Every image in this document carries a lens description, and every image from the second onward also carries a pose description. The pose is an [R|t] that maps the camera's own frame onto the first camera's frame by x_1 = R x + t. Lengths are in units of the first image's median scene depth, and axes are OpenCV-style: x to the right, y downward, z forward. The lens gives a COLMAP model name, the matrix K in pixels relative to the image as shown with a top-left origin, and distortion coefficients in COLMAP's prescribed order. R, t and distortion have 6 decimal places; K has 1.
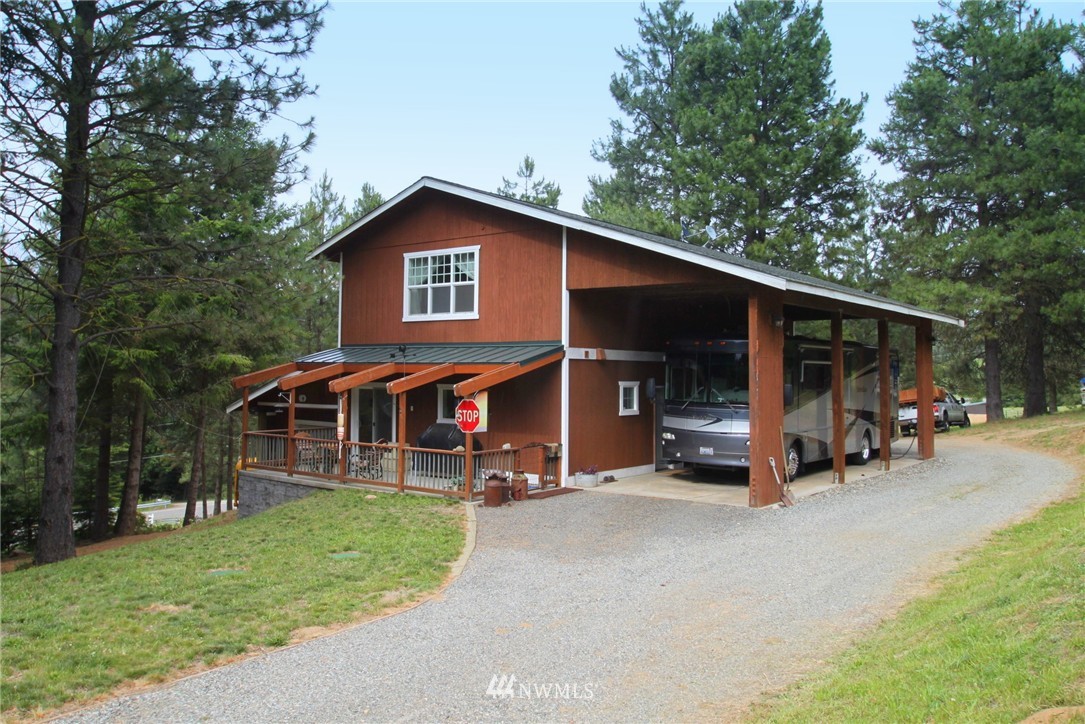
lens RADIAL K [[836.2, 0, 542.4], [0, 836.2, 360.1], [0, 0, 1]] dist [-0.069784, 0.009429]
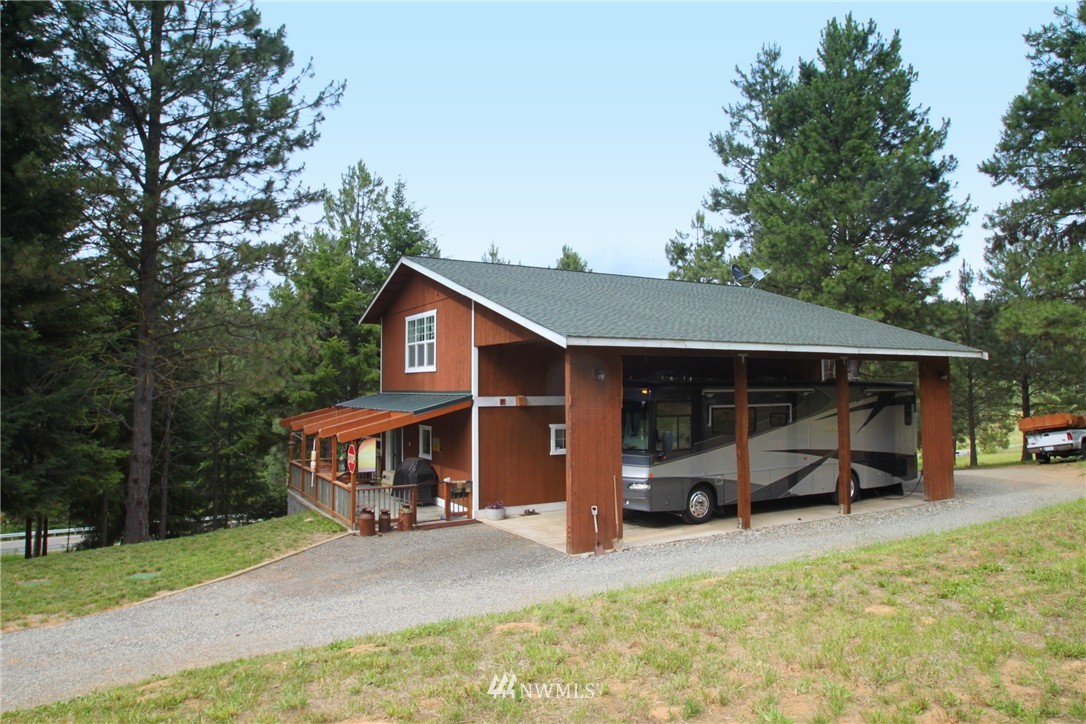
lens RADIAL K [[690.4, 0, 542.3], [0, 690.4, 363.2], [0, 0, 1]] dist [-0.037483, -0.009346]
pose [[0.932551, -0.026575, -0.360060, 0.402906], [0.017316, 0.999432, -0.028916, -0.028433], [0.360624, 0.020730, 0.932481, 0.130841]]
